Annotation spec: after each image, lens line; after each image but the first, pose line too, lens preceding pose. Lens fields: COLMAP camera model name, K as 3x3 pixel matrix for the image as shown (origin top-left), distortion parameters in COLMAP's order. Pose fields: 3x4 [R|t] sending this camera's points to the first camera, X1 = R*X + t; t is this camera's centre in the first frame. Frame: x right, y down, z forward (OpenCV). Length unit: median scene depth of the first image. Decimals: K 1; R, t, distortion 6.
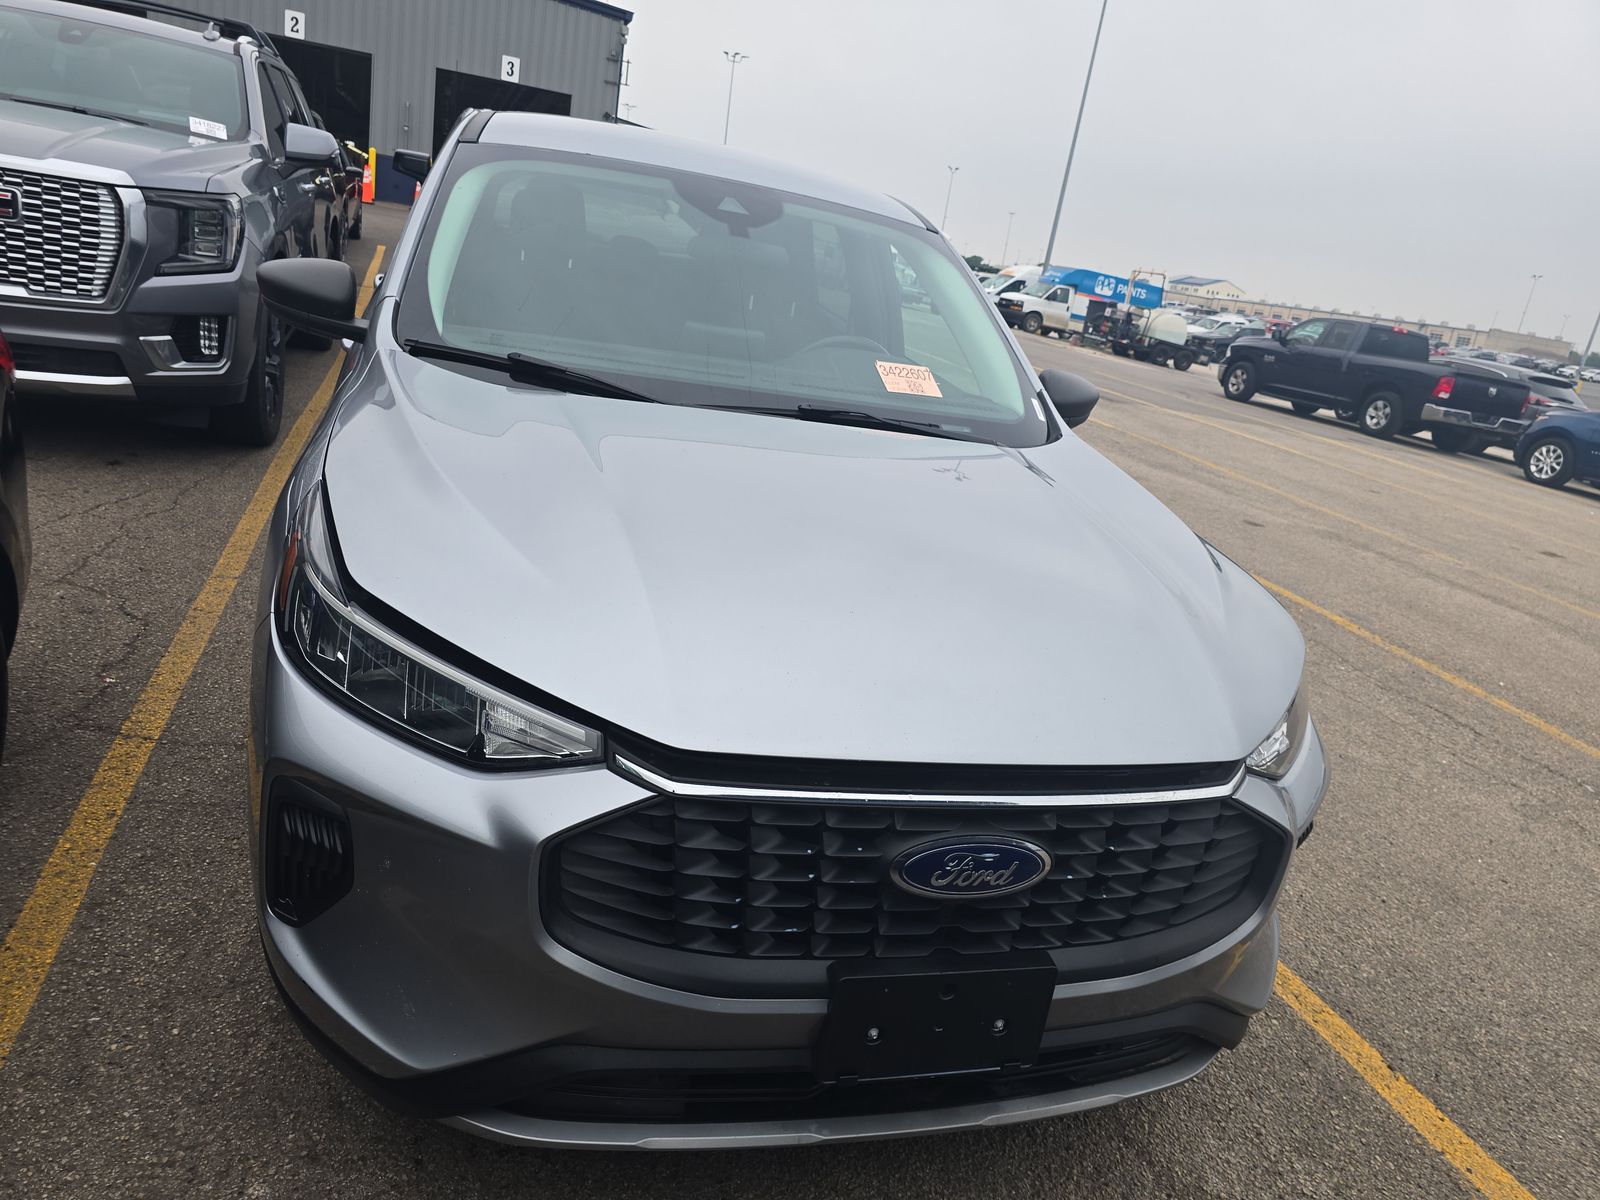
lens RADIAL K [[1088.9, 0, 800.0], [0, 1088.9, 600.0], [0, 0, 1]] dist [0.046799, -0.042314]
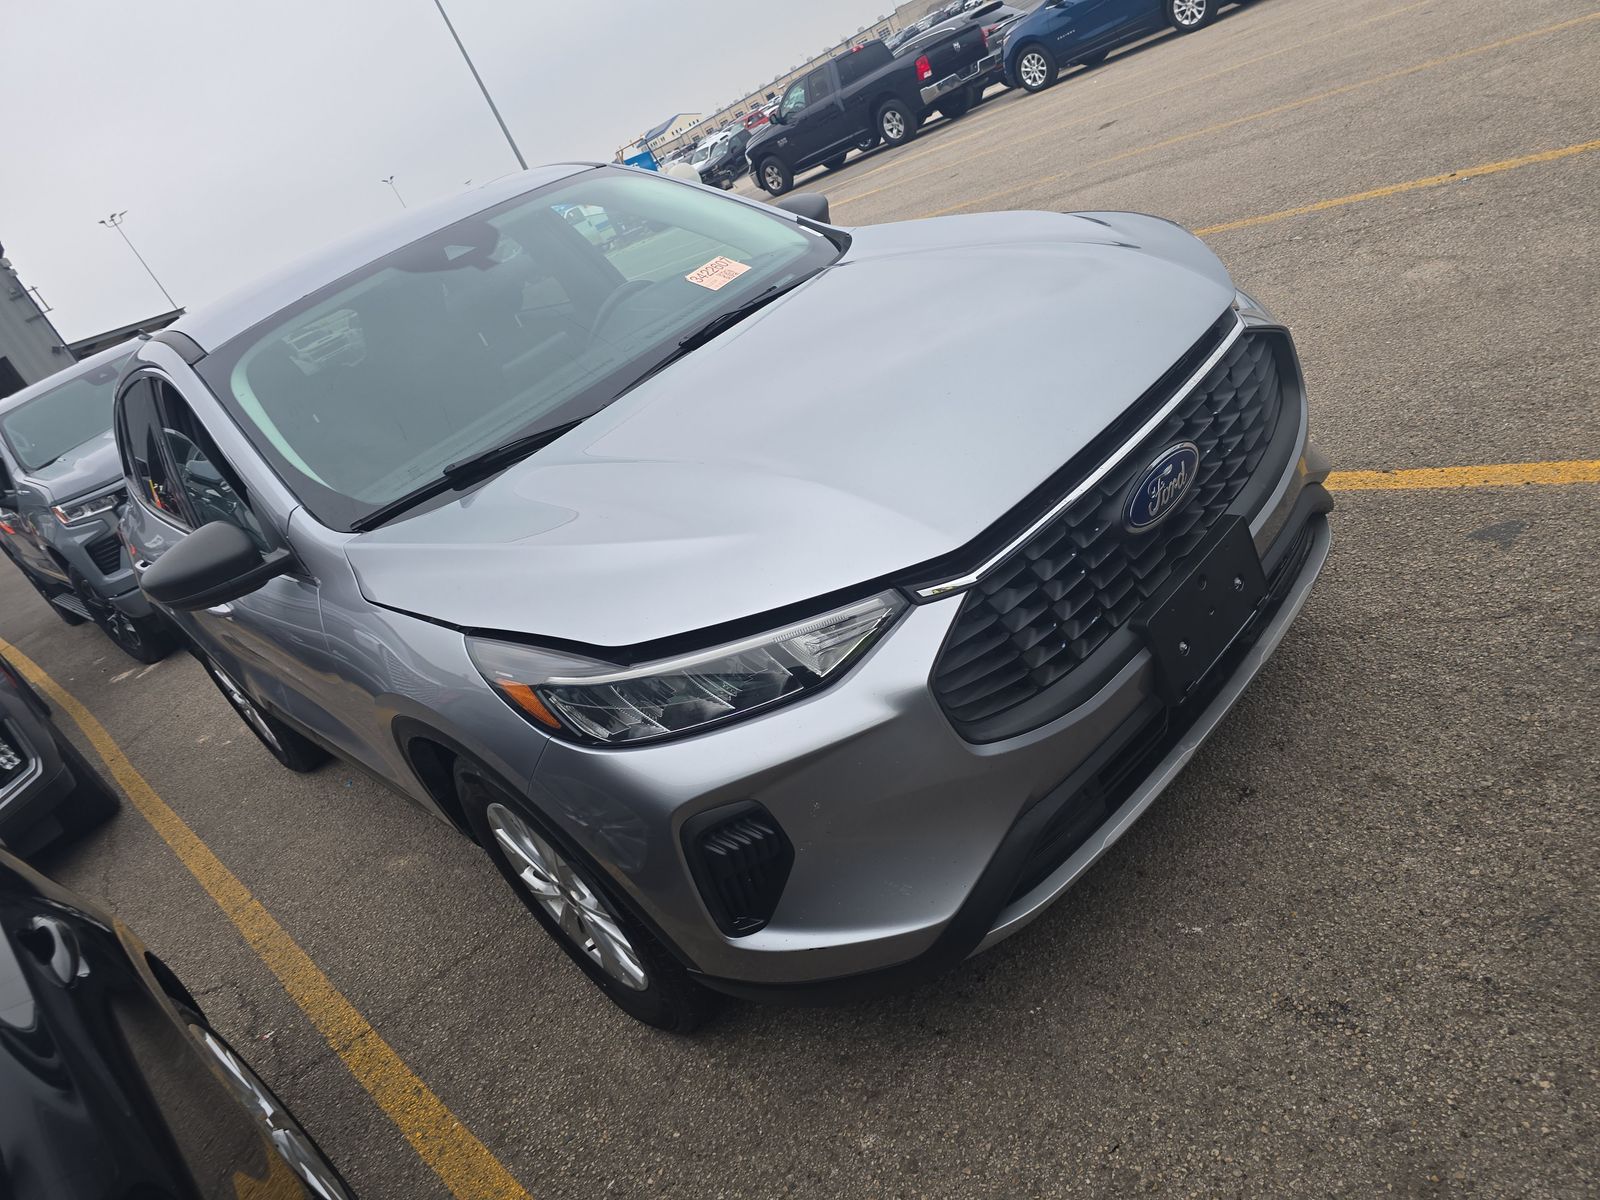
lens RADIAL K [[1088.9, 0, 800.0], [0, 1088.9, 600.0], [0, 0, 1]] dist [0.046799, -0.042314]
pose [[0.733968, -0.653480, 0.185079, -0.253366], [0.642816, 0.756352, 0.121325, -0.038316], [-0.219269, 0.029923, 0.975206, -0.056699]]
